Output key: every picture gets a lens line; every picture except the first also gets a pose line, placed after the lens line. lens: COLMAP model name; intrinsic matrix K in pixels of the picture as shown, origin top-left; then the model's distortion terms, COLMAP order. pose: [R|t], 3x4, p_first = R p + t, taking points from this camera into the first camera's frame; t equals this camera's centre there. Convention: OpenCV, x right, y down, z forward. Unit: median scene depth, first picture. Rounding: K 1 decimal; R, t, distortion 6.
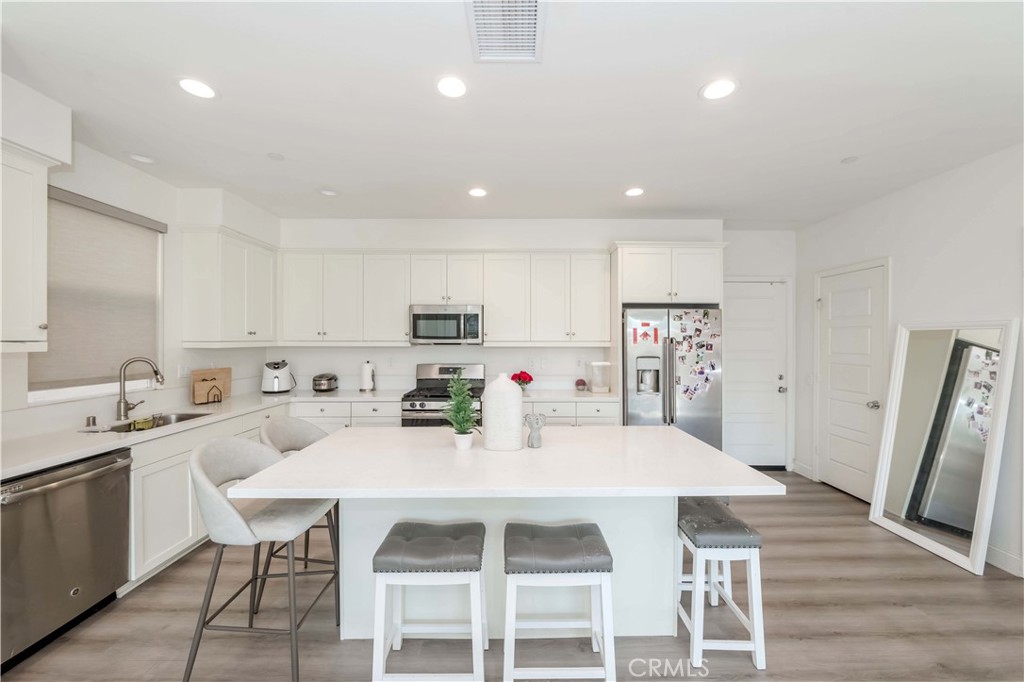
lens RADIAL K [[376.7, 0, 505.1], [0, 376.7, 351.0], [0, 0, 1]] dist [-0.001958, 0.001665]
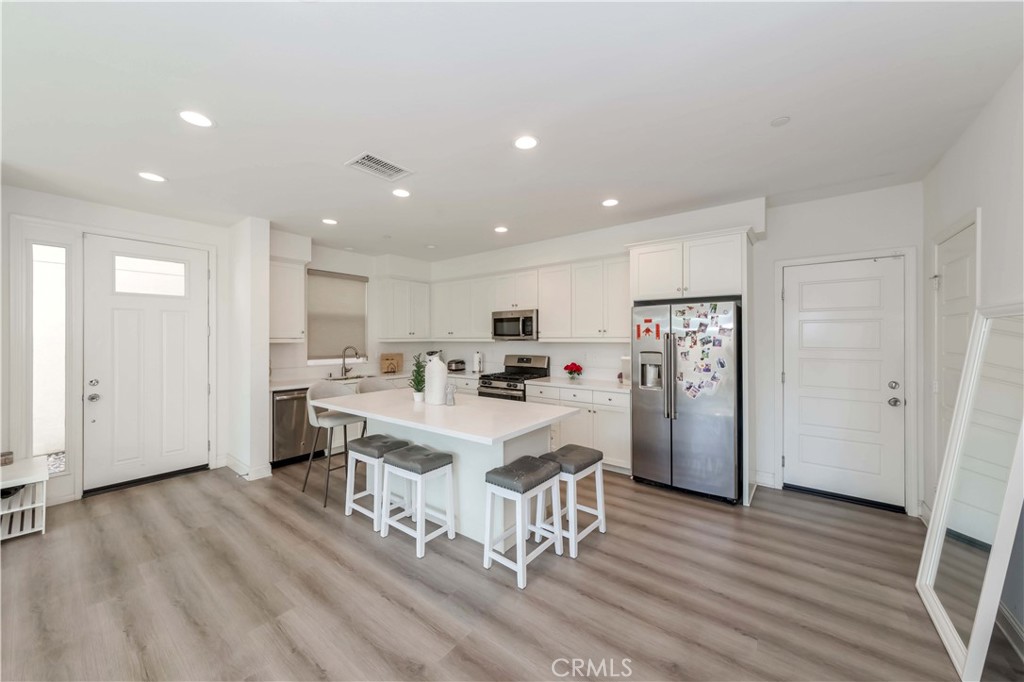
lens RADIAL K [[362.7, 0, 511.1], [0, 362.7, 335.9], [0, 0, 1]] dist [0.002301, -0.000419]
pose [[0.794834, -0.006880, -0.606788, 0.679195], [-0.010340, 0.999637, -0.024878, -0.000258], [0.606739, 0.026048, 0.794474, -0.024390]]
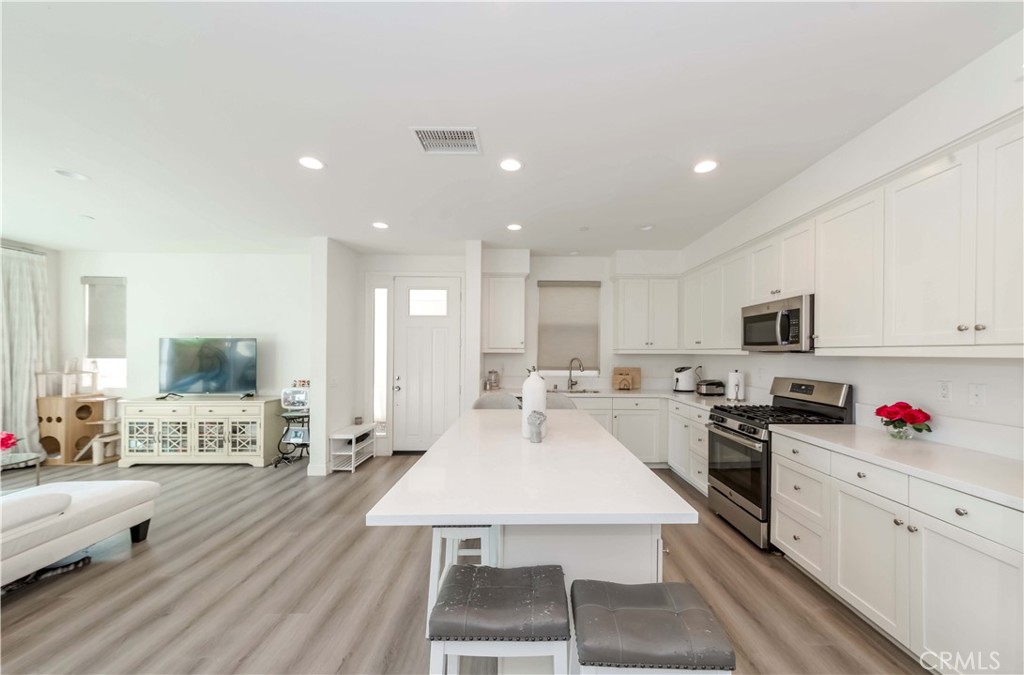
lens RADIAL K [[362.7, 0, 530.2], [0, 362.7, 353.5], [0, 0, 1]] dist [0.002301, -0.000419]
pose [[0.032029, 0.002888, -0.999483, 0.638841], [-0.028089, 0.999603, 0.001988, -0.002362], [0.999092, 0.028011, 0.032097, 0.531453]]
